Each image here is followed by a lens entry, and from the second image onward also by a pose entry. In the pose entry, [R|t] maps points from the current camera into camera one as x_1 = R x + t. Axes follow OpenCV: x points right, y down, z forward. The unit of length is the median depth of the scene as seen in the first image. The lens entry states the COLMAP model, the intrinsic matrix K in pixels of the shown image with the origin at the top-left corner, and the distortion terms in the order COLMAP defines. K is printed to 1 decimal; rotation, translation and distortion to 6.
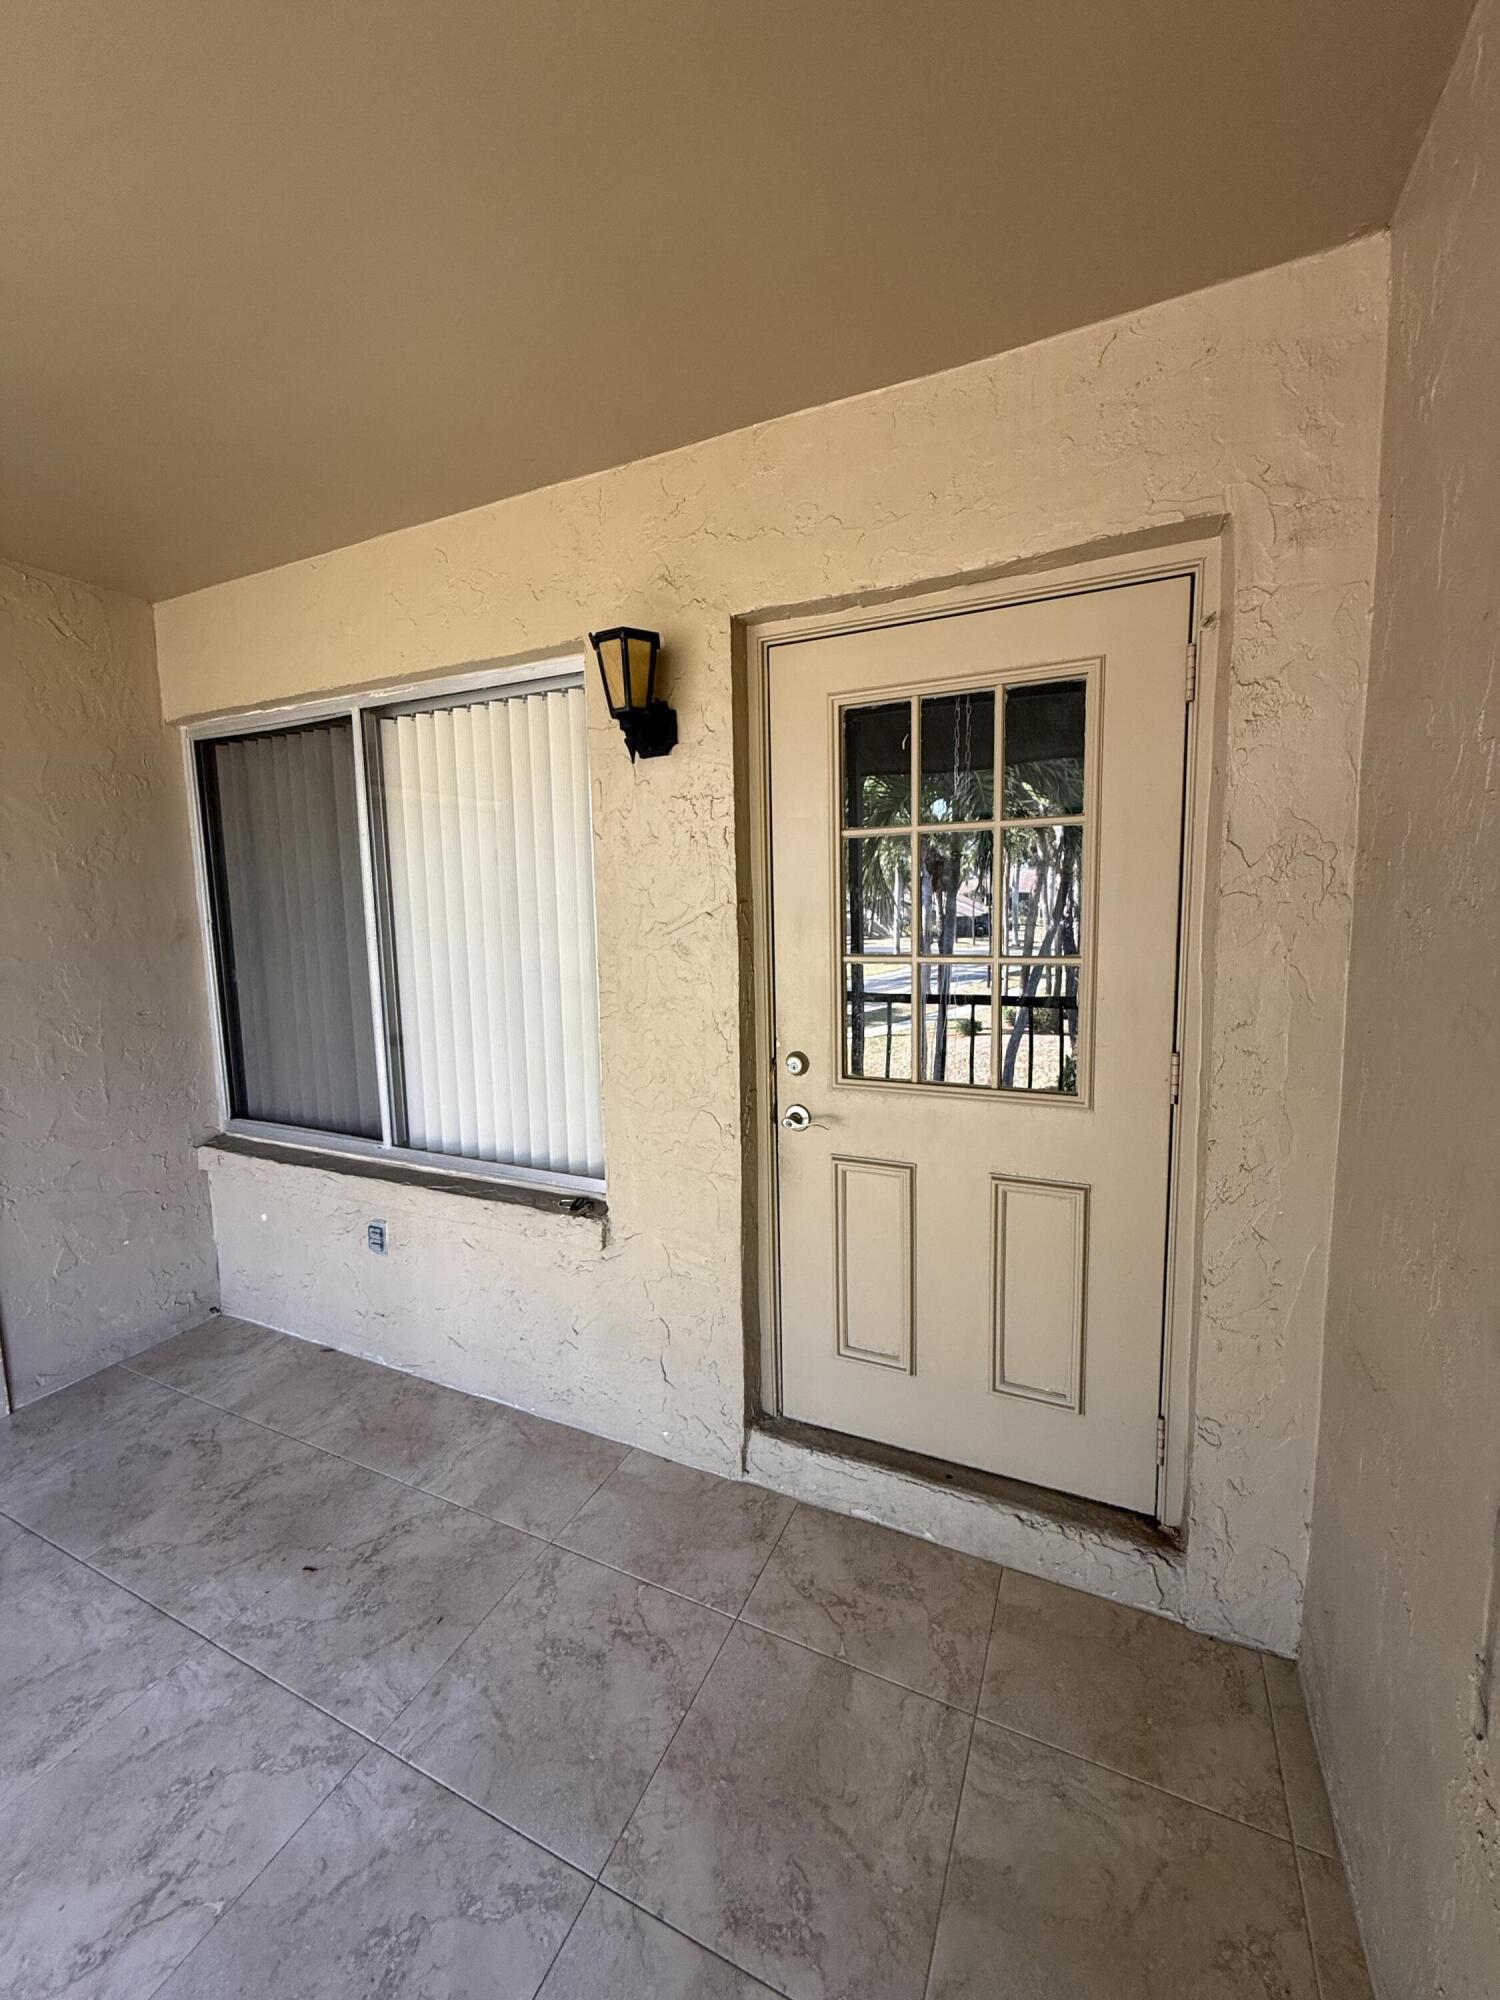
lens RADIAL K [[798.2, 0, 752.5], [0, 798.2, 1001.6], [0, 0, 1]] dist [-0.002145, 0.000525]
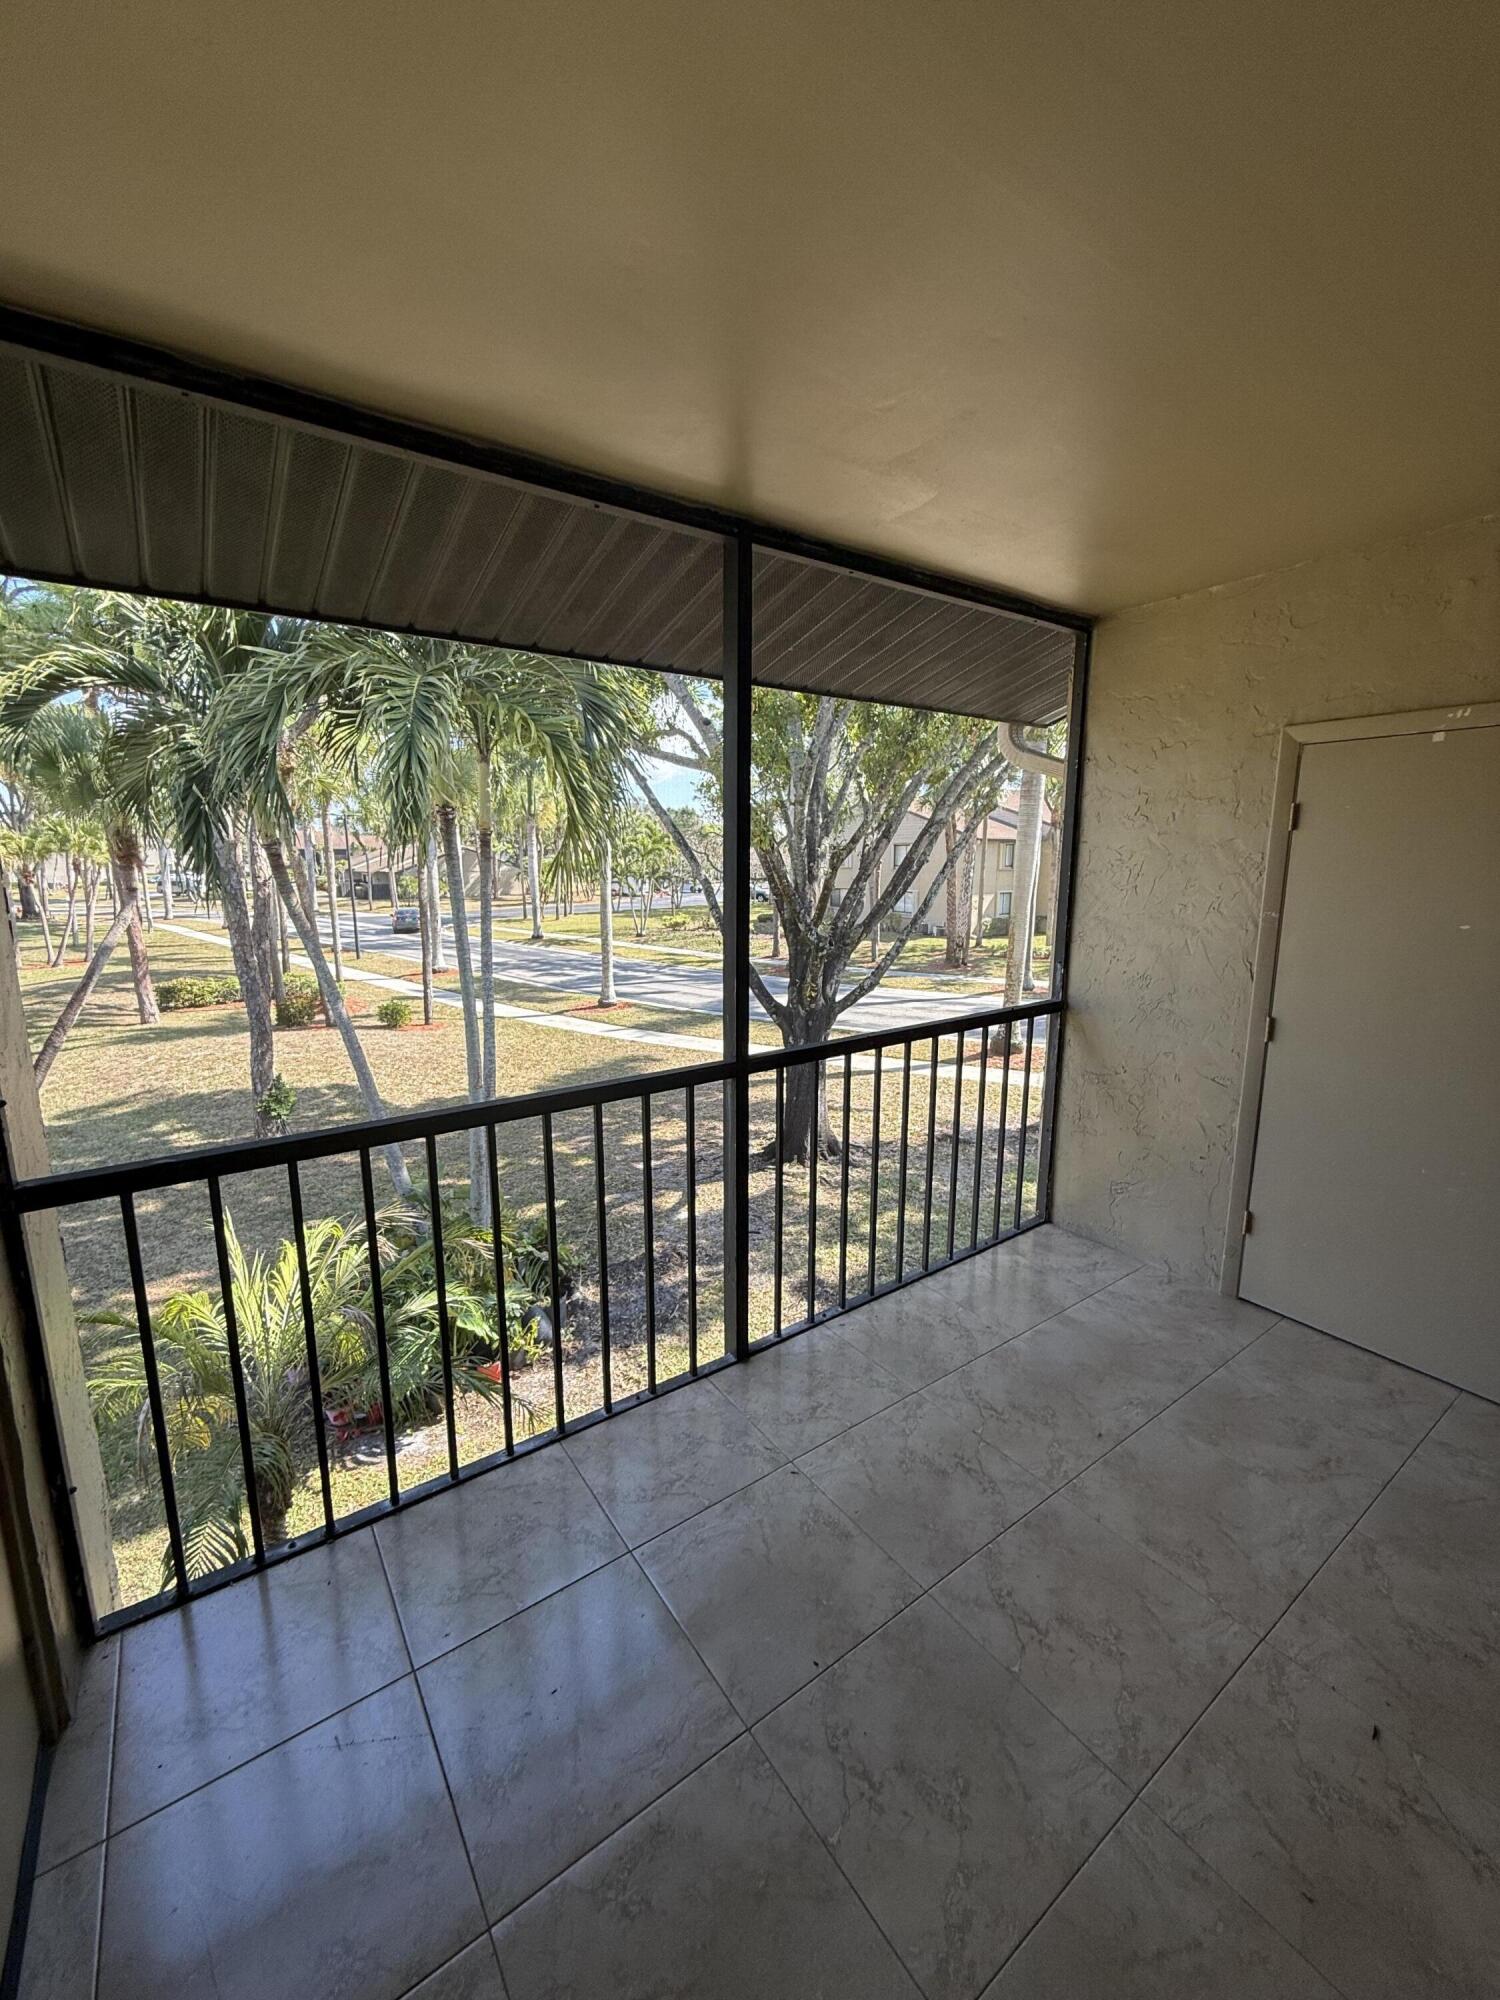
lens RADIAL K [[798.2, 0, 750.4], [0, 798.2, 995.6], [0, 0, 1]] dist [-0.002145, 0.000525]
pose [[-0.488319, 0.168598, -0.856224, 0.232893], [-0.100005, 0.963884, 0.246831, -0.109275], [0.866916, 0.206159, -0.453822, 0.464130]]
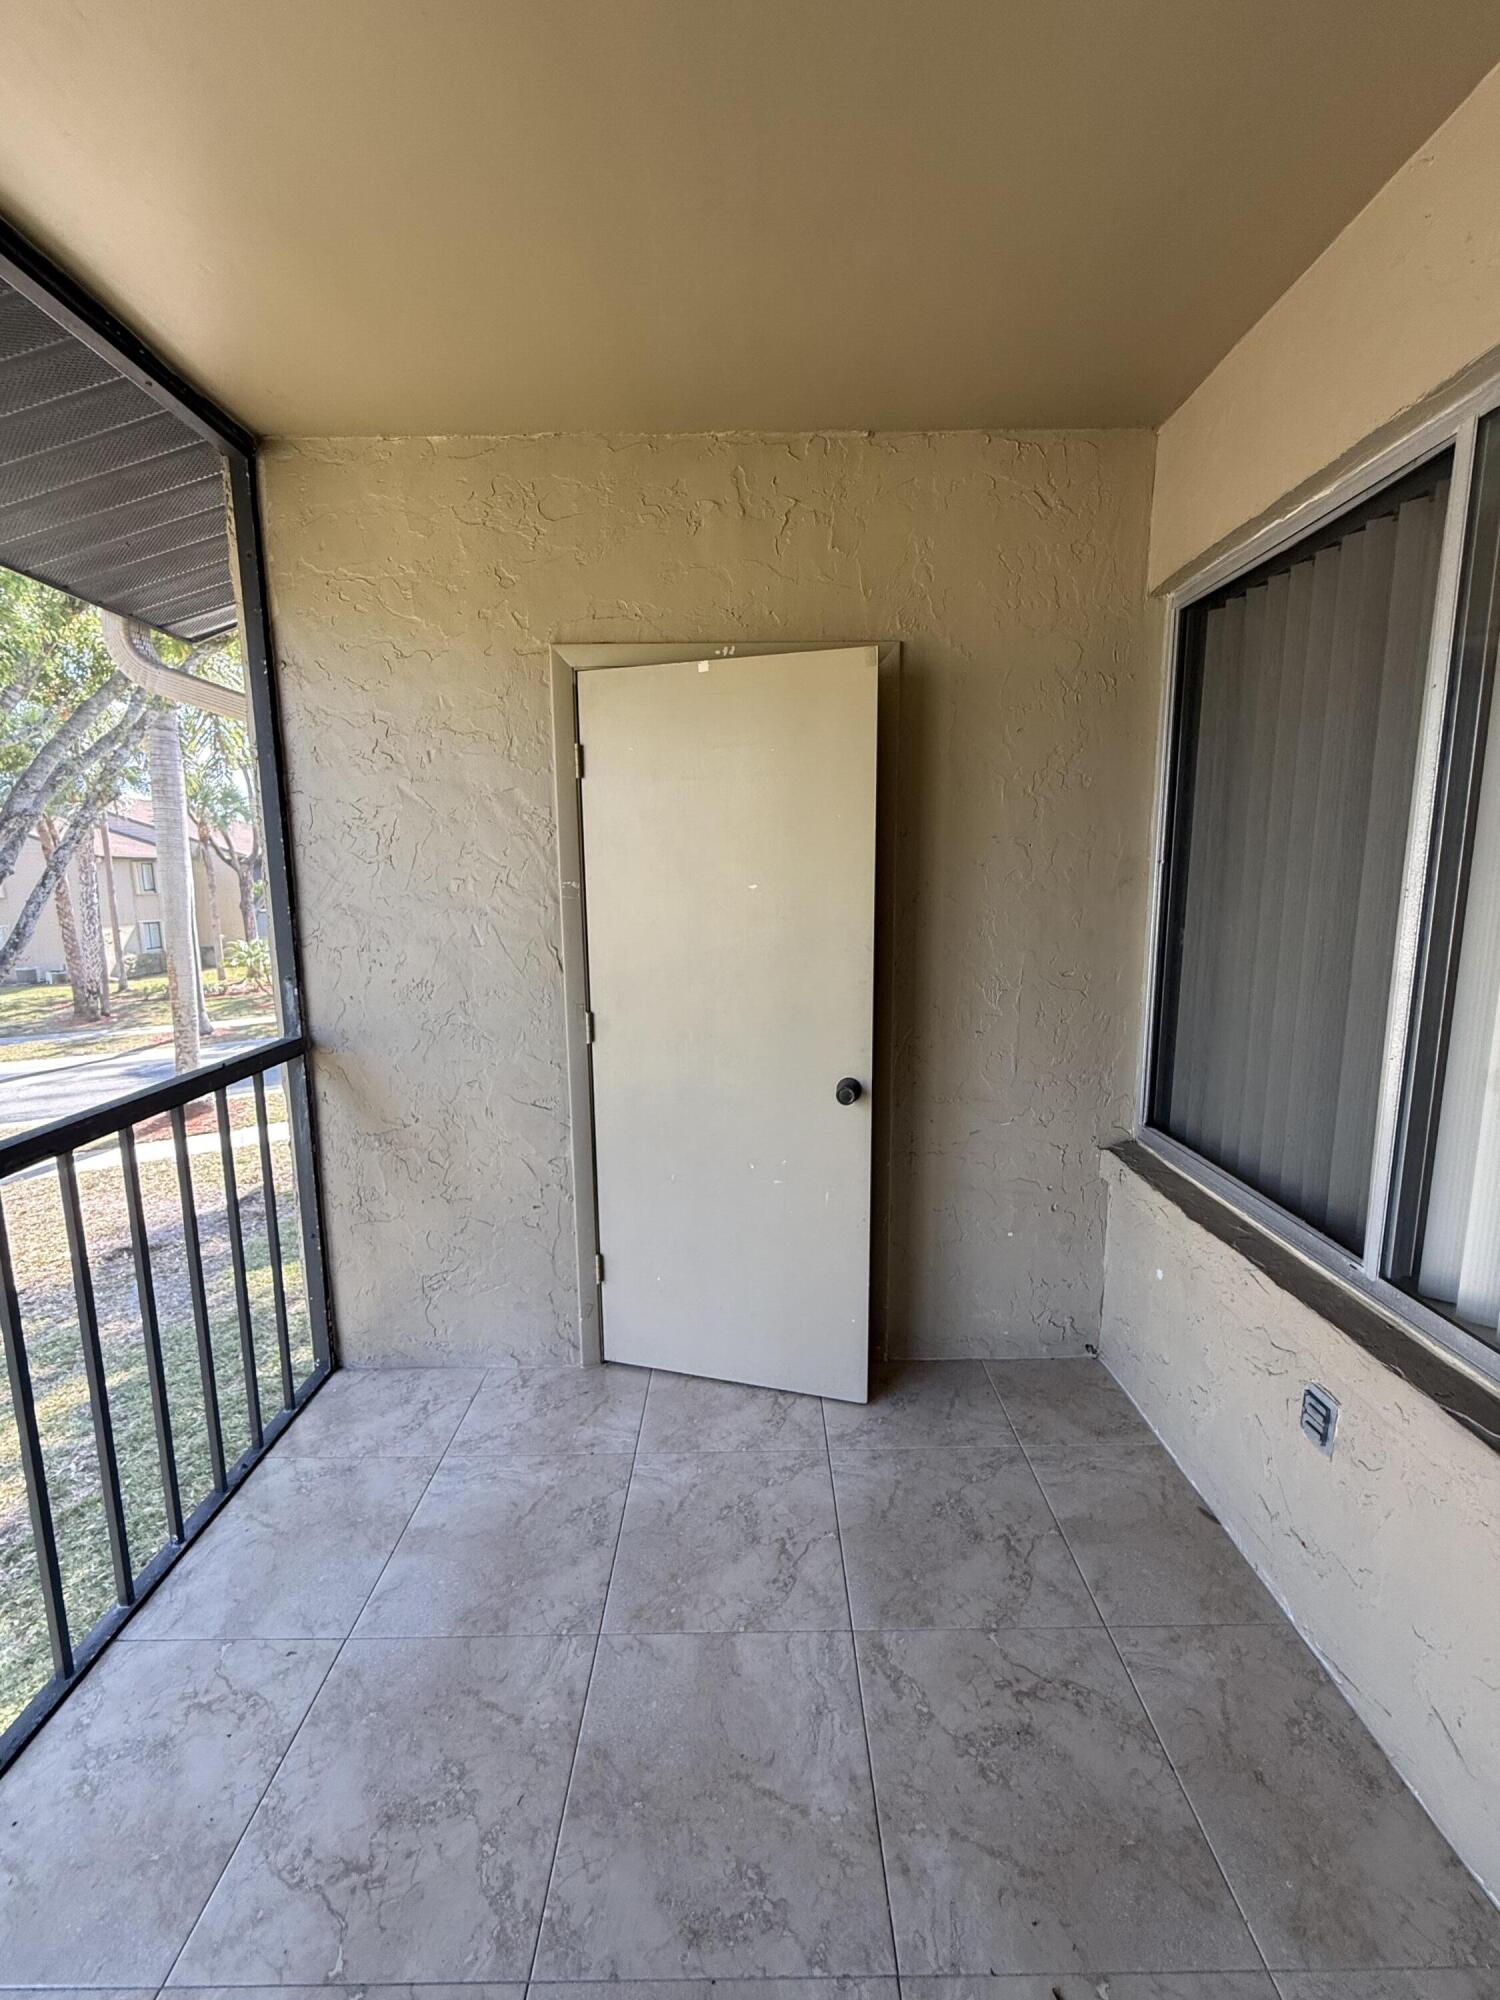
lens RADIAL K [[798.2, 0, 751.6], [0, 798.2, 994.3], [0, 0, 1]] dist [-0.002145, 0.000525]
pose [[0.428990, 0.146525, -0.891346, -0.178890], [-0.109009, 0.987942, 0.109940, -0.020176], [0.896708, 0.050002, 0.439790, 0.367418]]
